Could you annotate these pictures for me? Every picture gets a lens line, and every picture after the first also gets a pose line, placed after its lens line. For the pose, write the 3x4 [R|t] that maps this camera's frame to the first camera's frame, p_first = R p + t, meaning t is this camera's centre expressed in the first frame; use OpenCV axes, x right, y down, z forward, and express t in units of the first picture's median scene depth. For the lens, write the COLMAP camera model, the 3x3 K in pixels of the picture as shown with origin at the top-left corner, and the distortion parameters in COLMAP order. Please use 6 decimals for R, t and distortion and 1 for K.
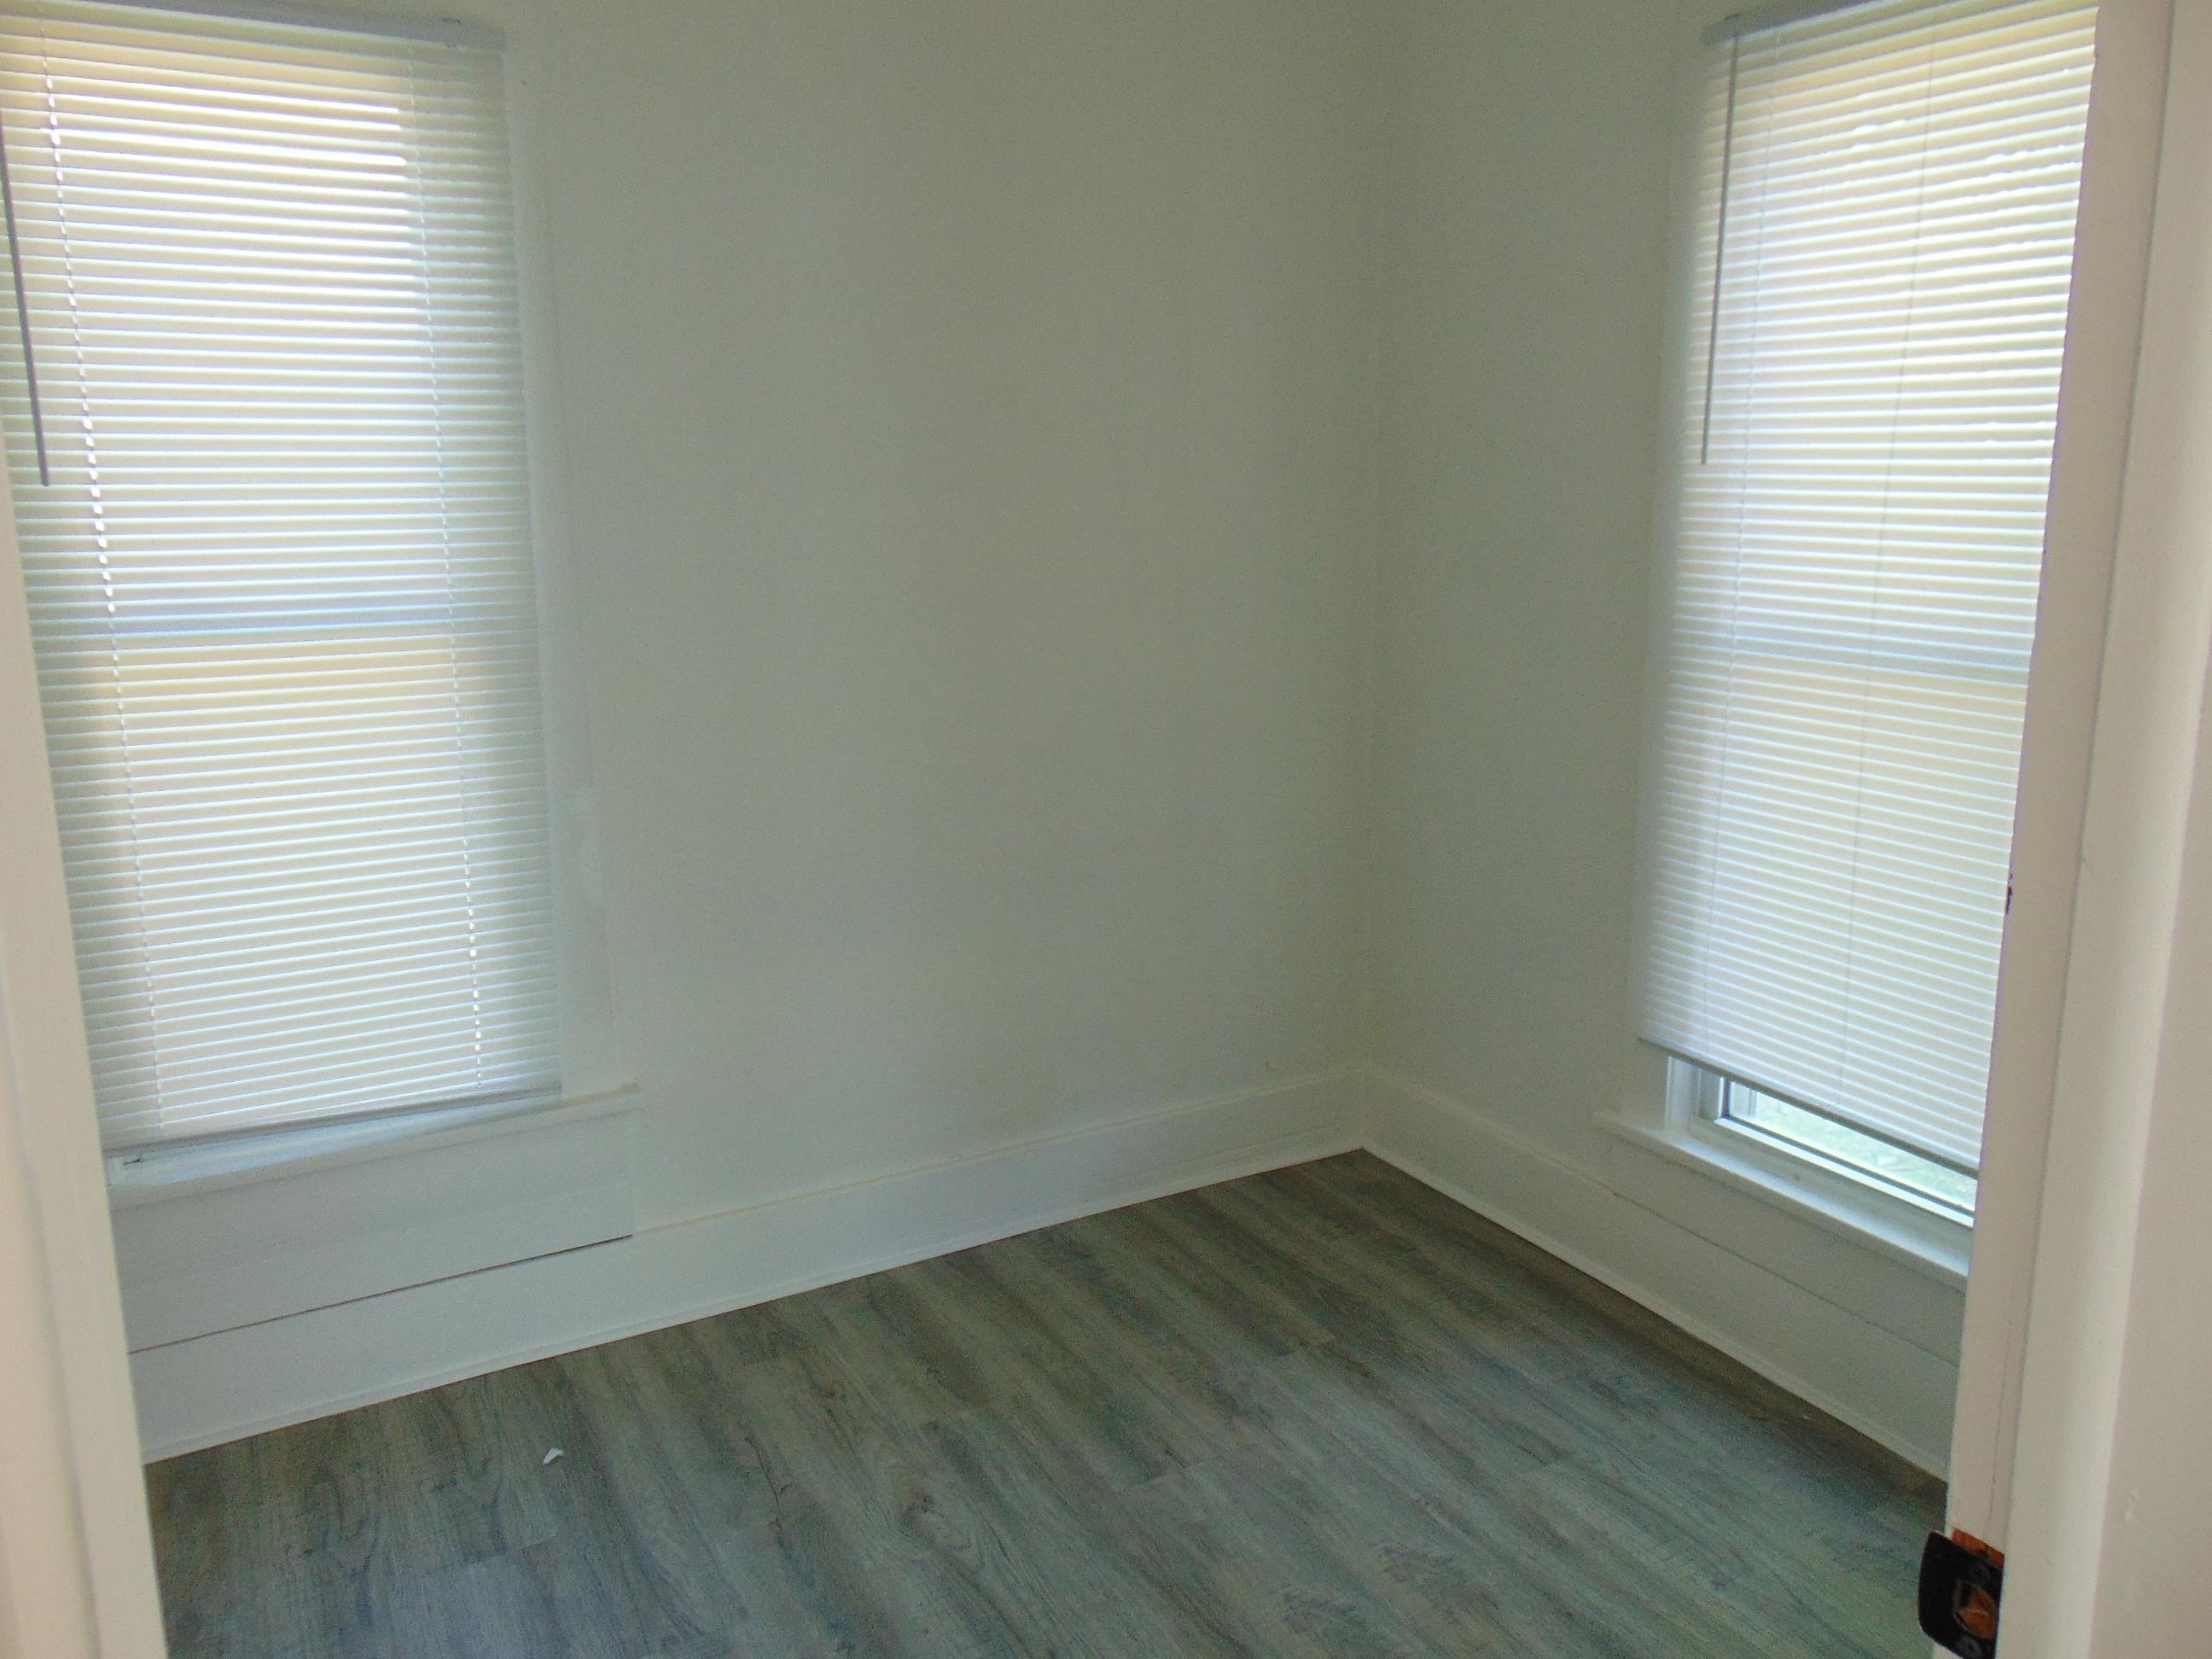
lens RADIAL K [[1656.8, 0, 1108.8], [0, 1656.8, 814.2], [0, 0, 1]] dist [-0.031145, 0.071046]
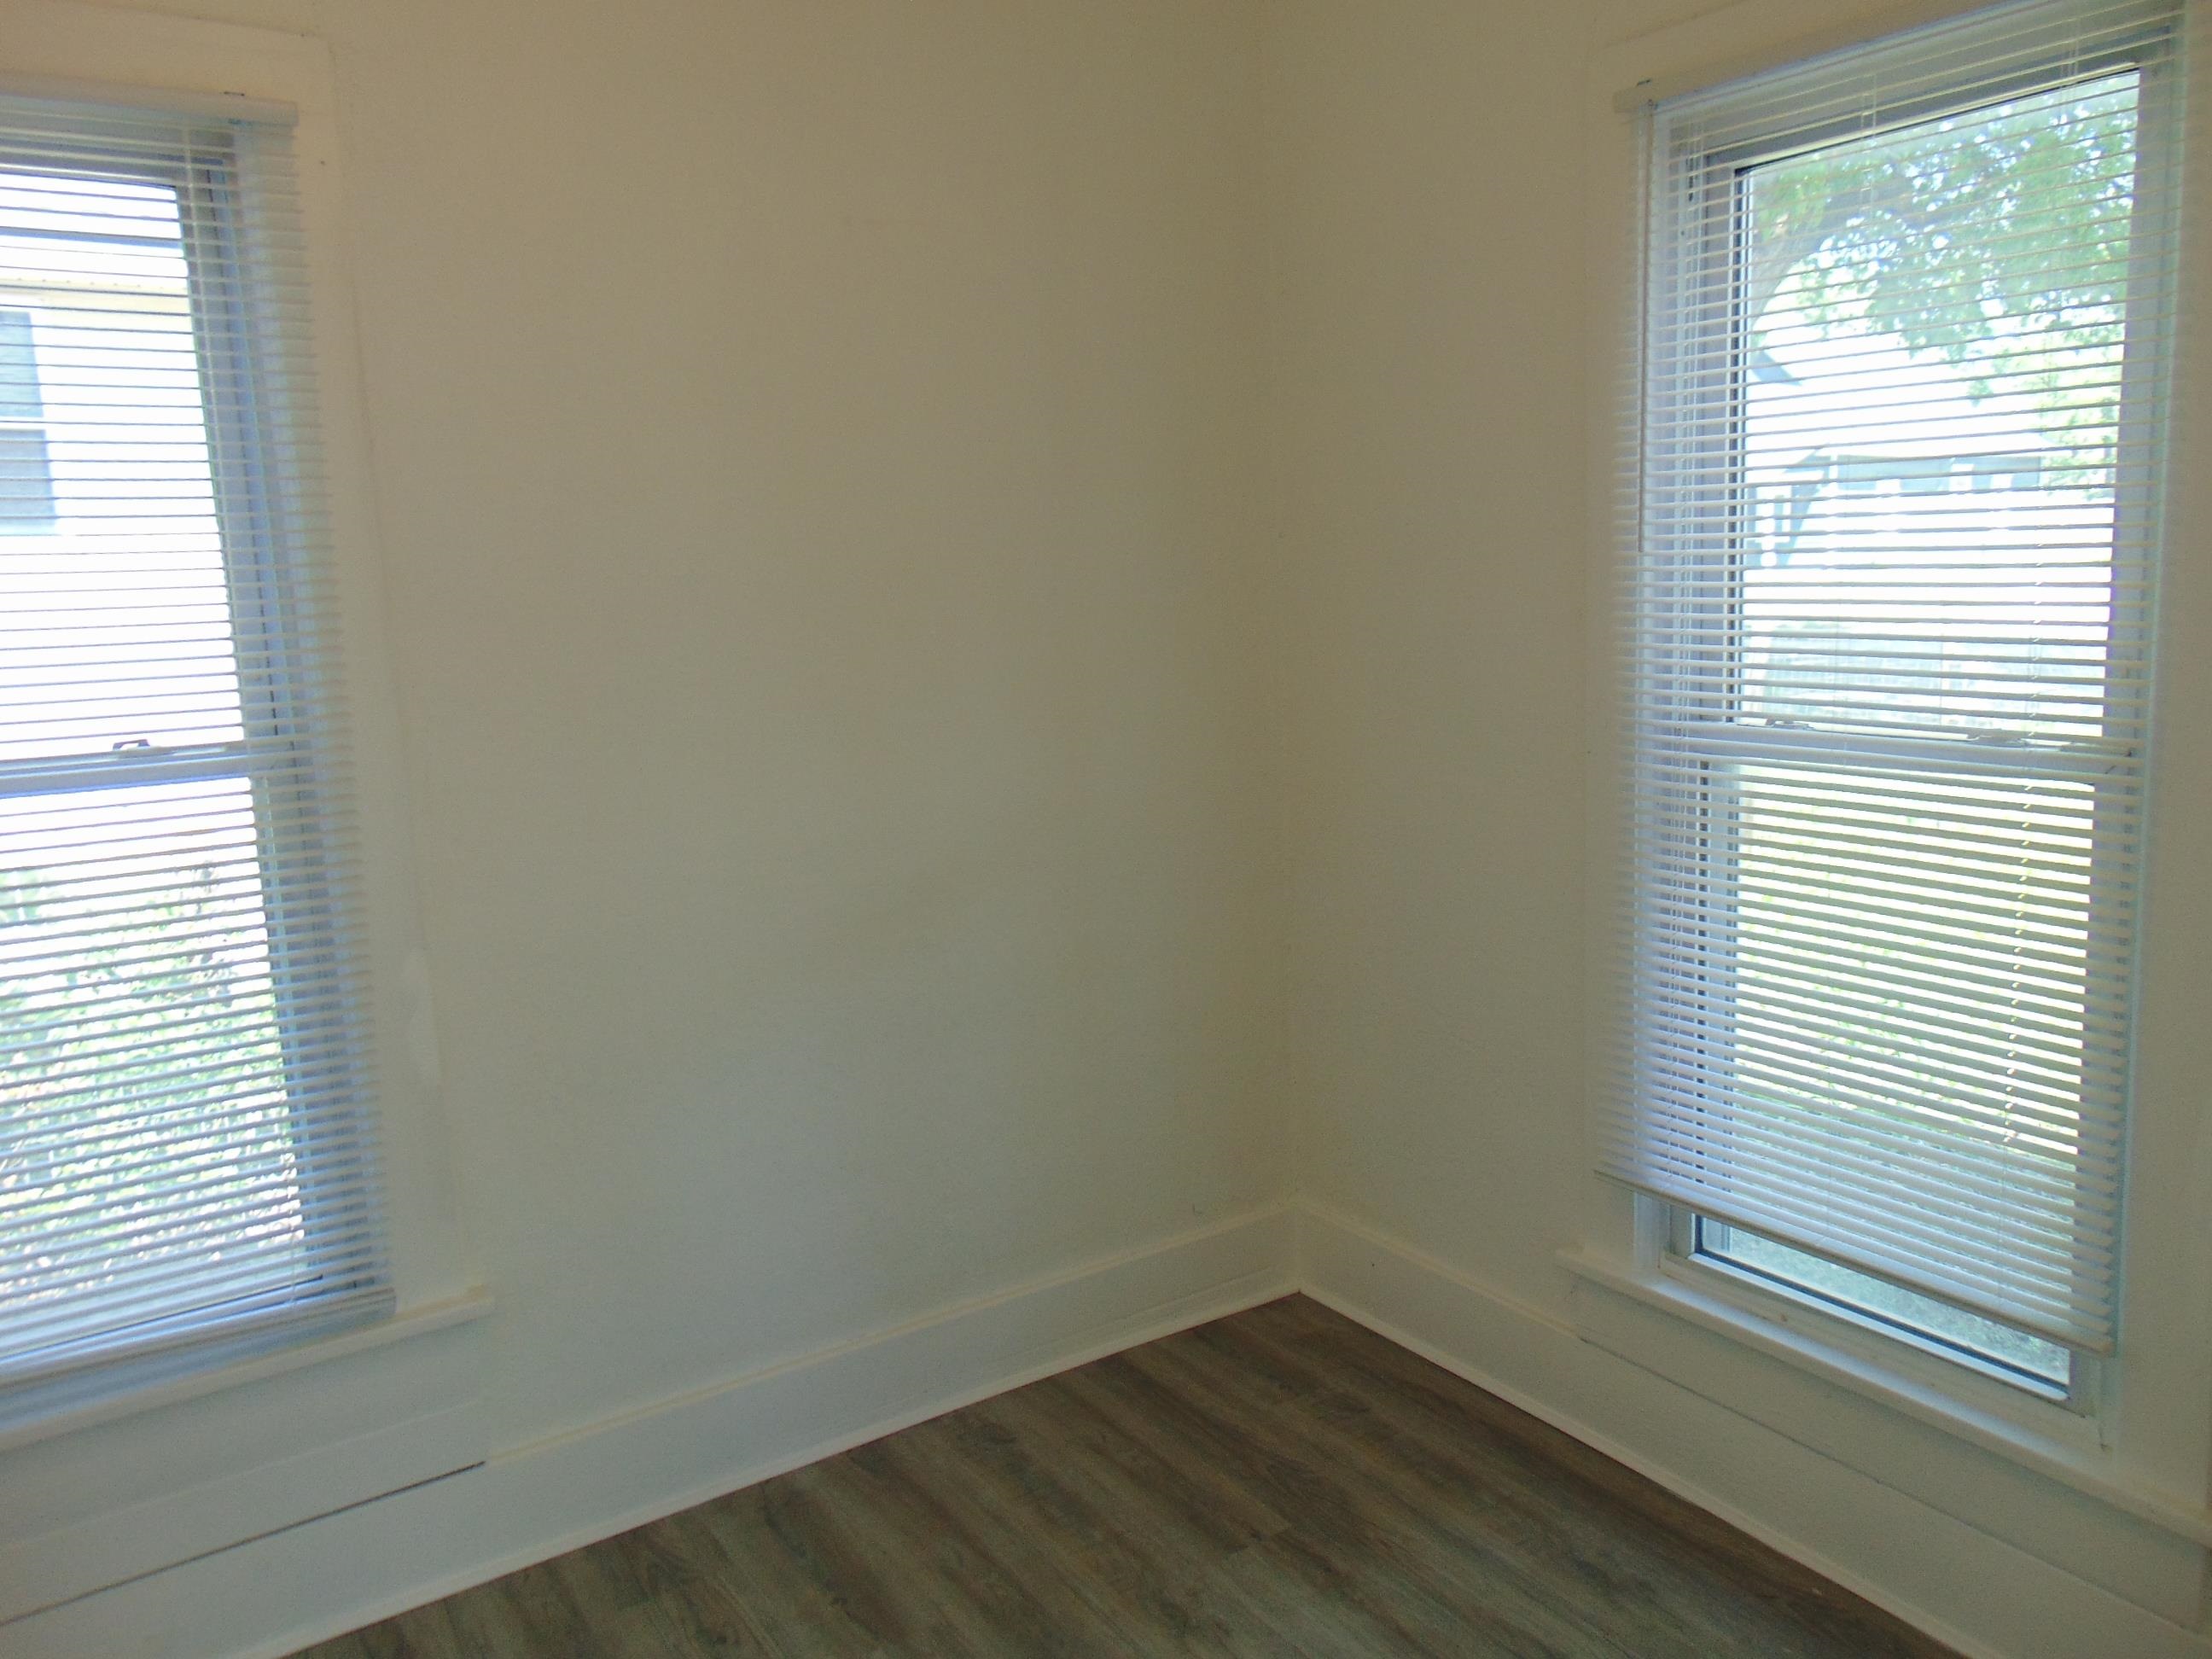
lens RADIAL K [[1656.8, 0, 1114.5], [0, 1656.8, 817.8], [0, 0, 1]] dist [-0.031145, 0.071046]
pose [[0.996470, -0.036842, 0.075433, -0.012300], [0.041039, 0.997650, -0.054874, -0.021622], [-0.073234, 0.057776, 0.995640, 0.093910]]
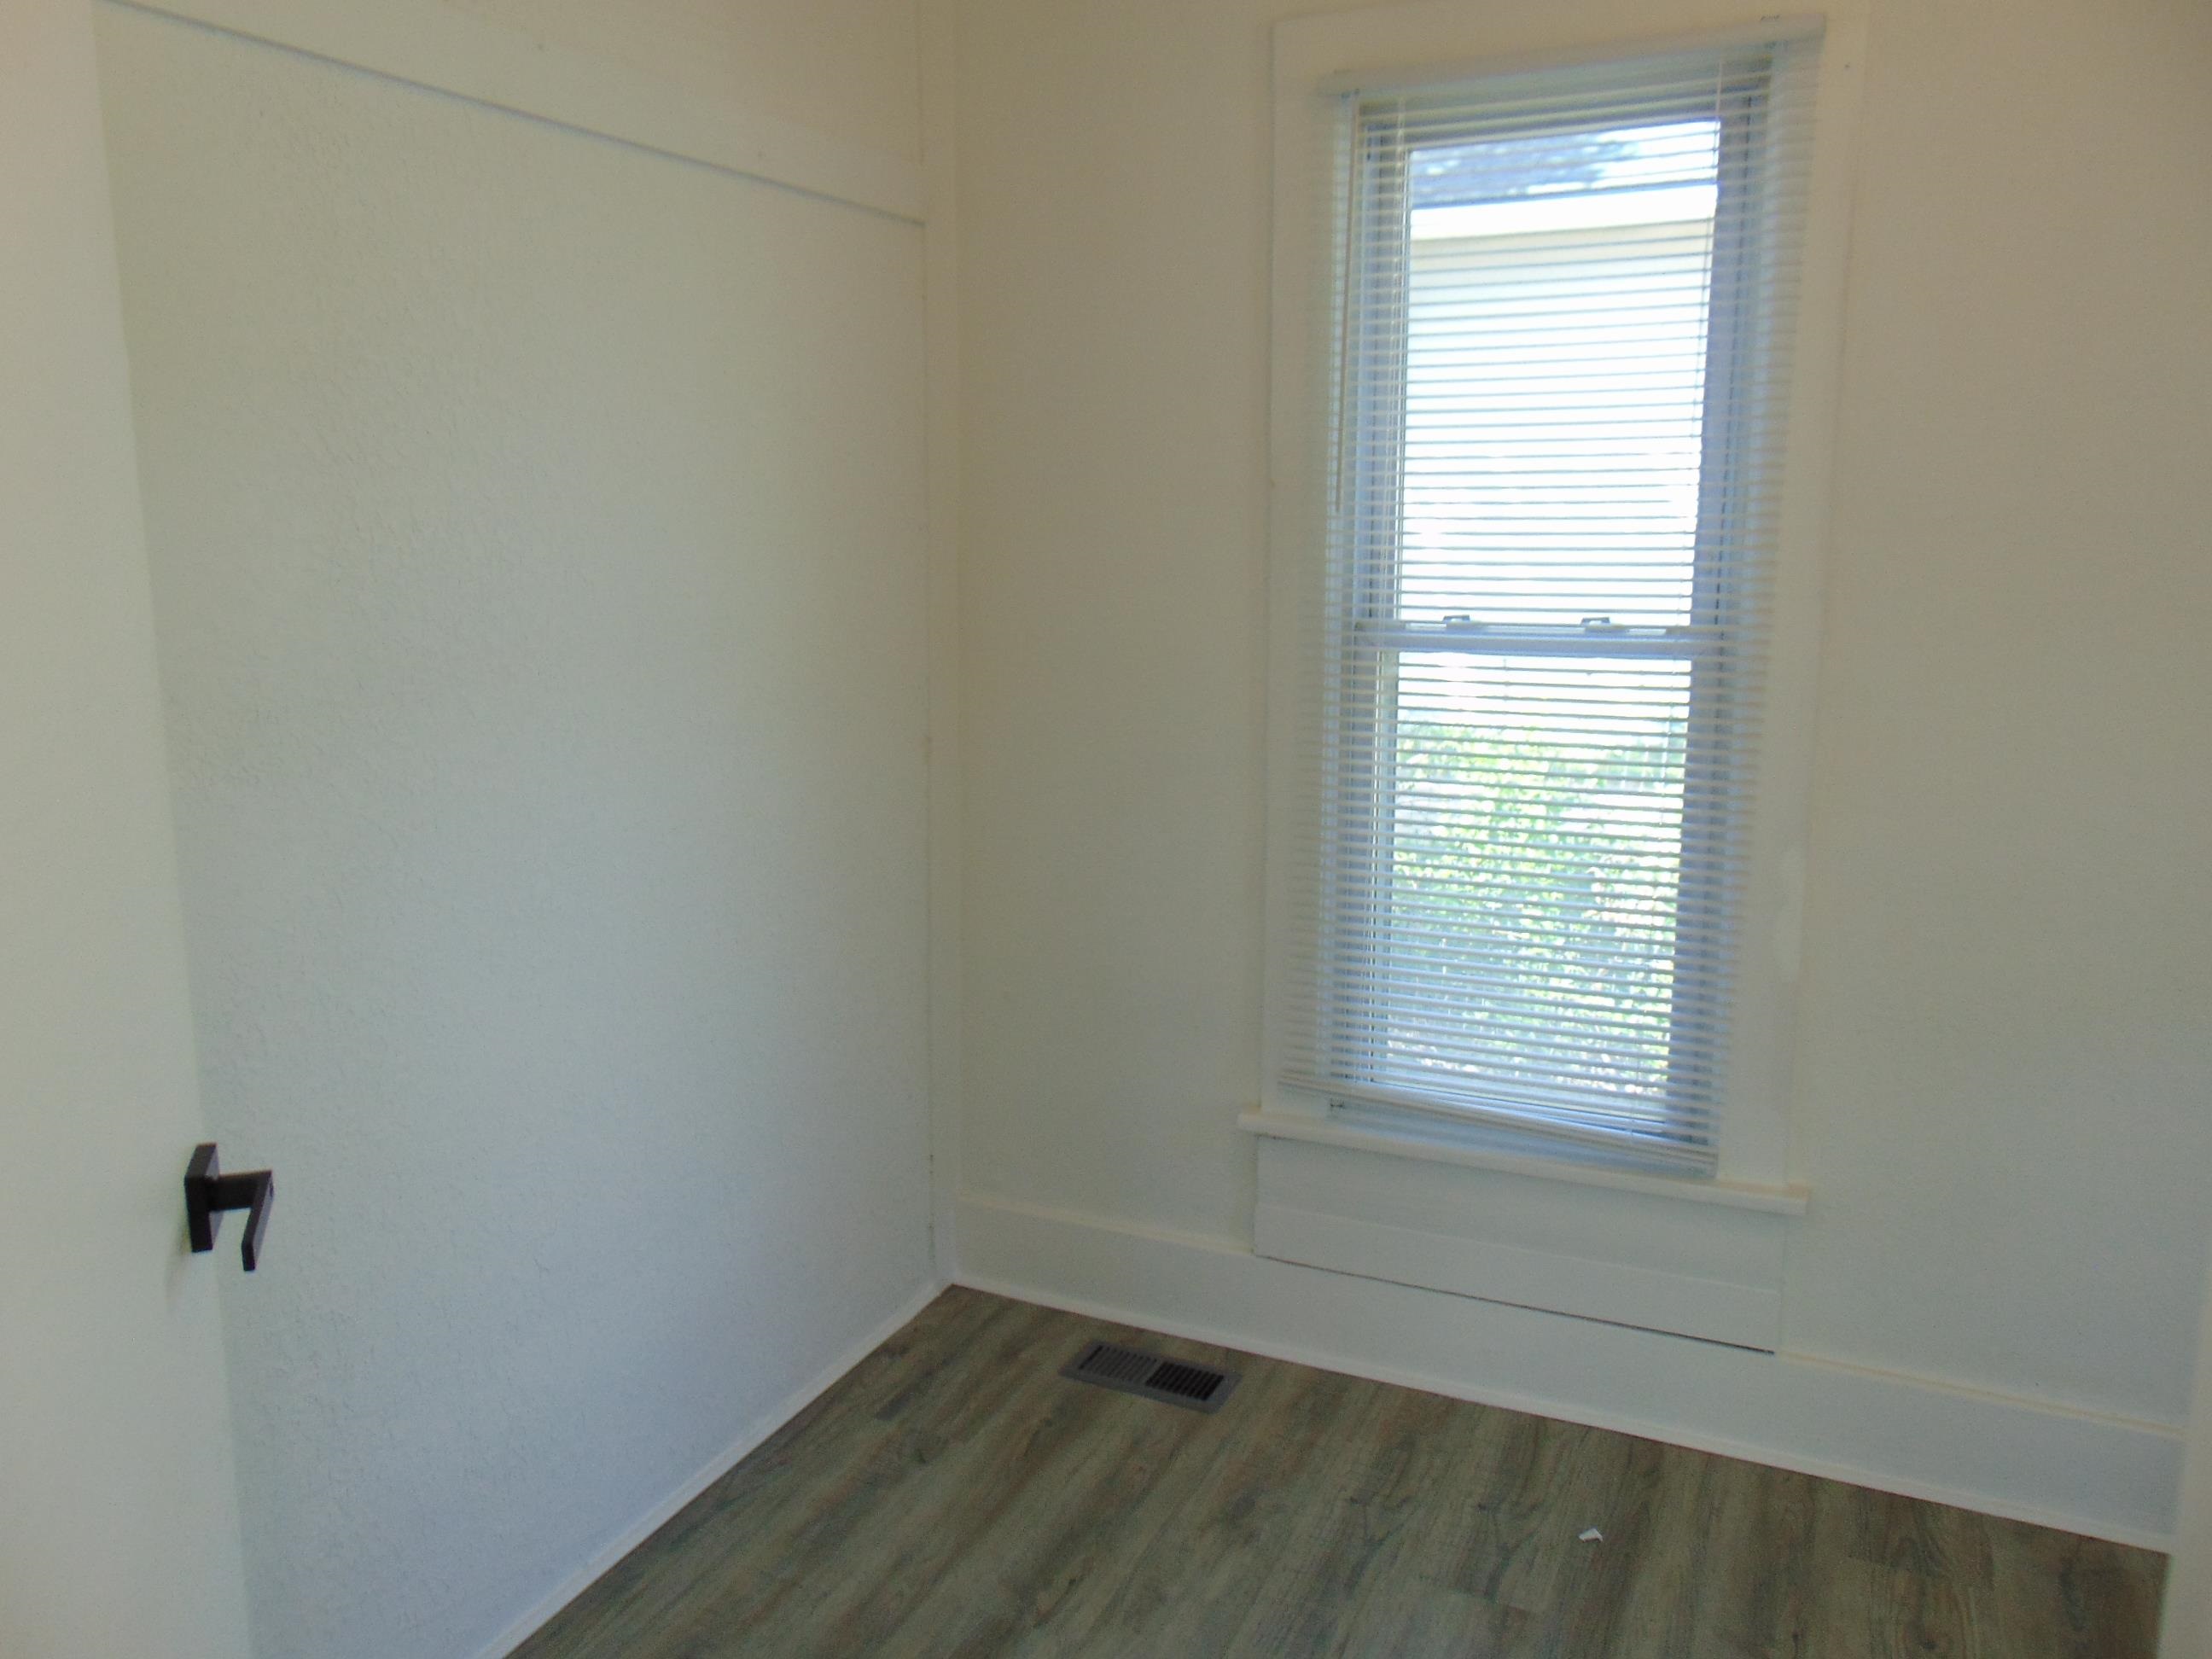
lens RADIAL K [[1656.8, 0, 1121.4], [0, 1656.8, 817.3], [0, 0, 1]] dist [-0.031145, 0.071046]
pose [[0.581363, 0.154686, -0.798805, 0.175018], [-0.168305, 0.983391, 0.067940, -0.029754], [0.796047, 0.094945, 0.597741, 0.164823]]
